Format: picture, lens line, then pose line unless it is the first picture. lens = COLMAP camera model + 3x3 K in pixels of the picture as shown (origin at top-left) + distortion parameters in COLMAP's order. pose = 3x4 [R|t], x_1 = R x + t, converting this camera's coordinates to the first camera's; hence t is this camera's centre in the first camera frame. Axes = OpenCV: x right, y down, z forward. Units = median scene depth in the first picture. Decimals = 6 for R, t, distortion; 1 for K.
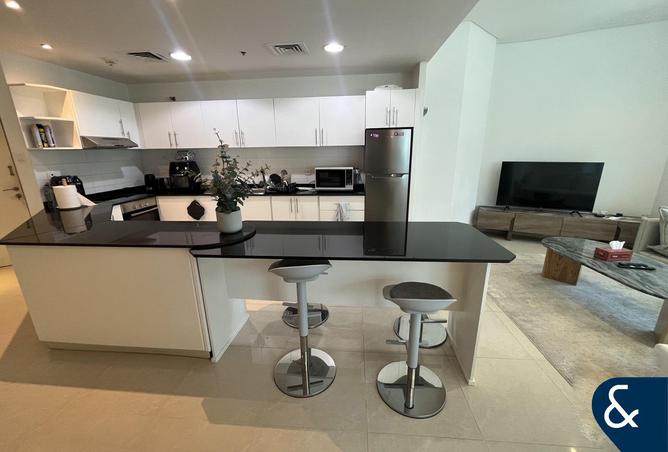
lens RADIAL K [[276.0, 0, 331.5], [0, 276.0, 224.0], [0, 0, 1]] dist [0.001424, 0.000201]
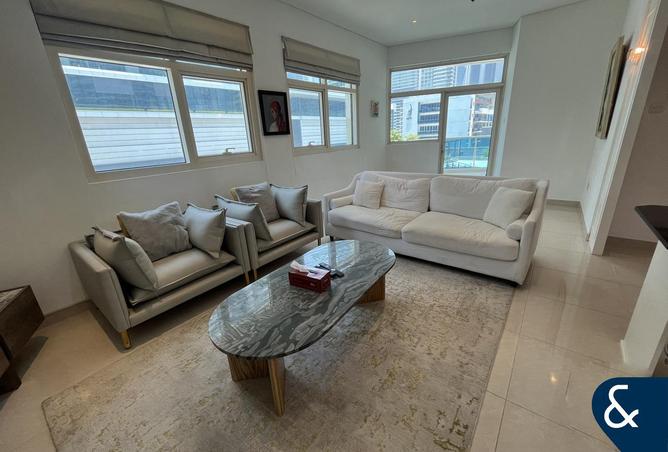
lens RADIAL K [[276.0, 0, 331.7], [0, 276.0, 228.7], [0, 0, 1]] dist [0.001424, 0.000201]
pose [[-0.832495, -0.124046, 0.539967, 0.548696], [0.205544, 0.835908, 0.508929, -0.294972], [-0.514493, 0.534668, -0.670393, 1.213858]]
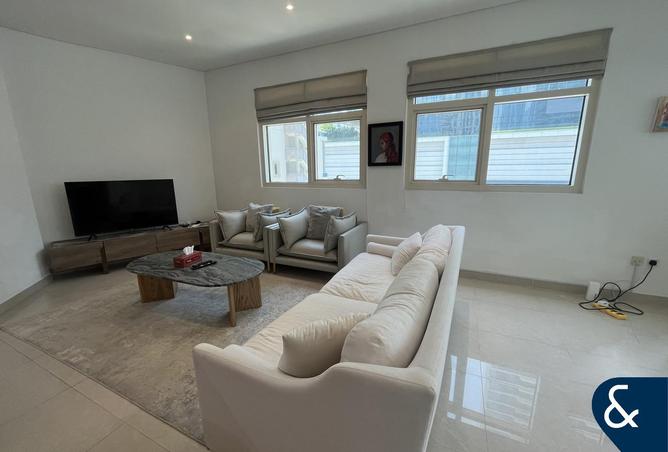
lens RADIAL K [[276.0, 0, 333.5], [0, 276.0, 229.5], [0, 0, 1]] dist [0.001424, 0.000201]
pose [[0.357187, -0.197982, 0.912809, 0.228743], [0.253141, 0.961221, 0.109427, 0.020488], [-0.899076, 0.191983, 0.393453, 0.036253]]
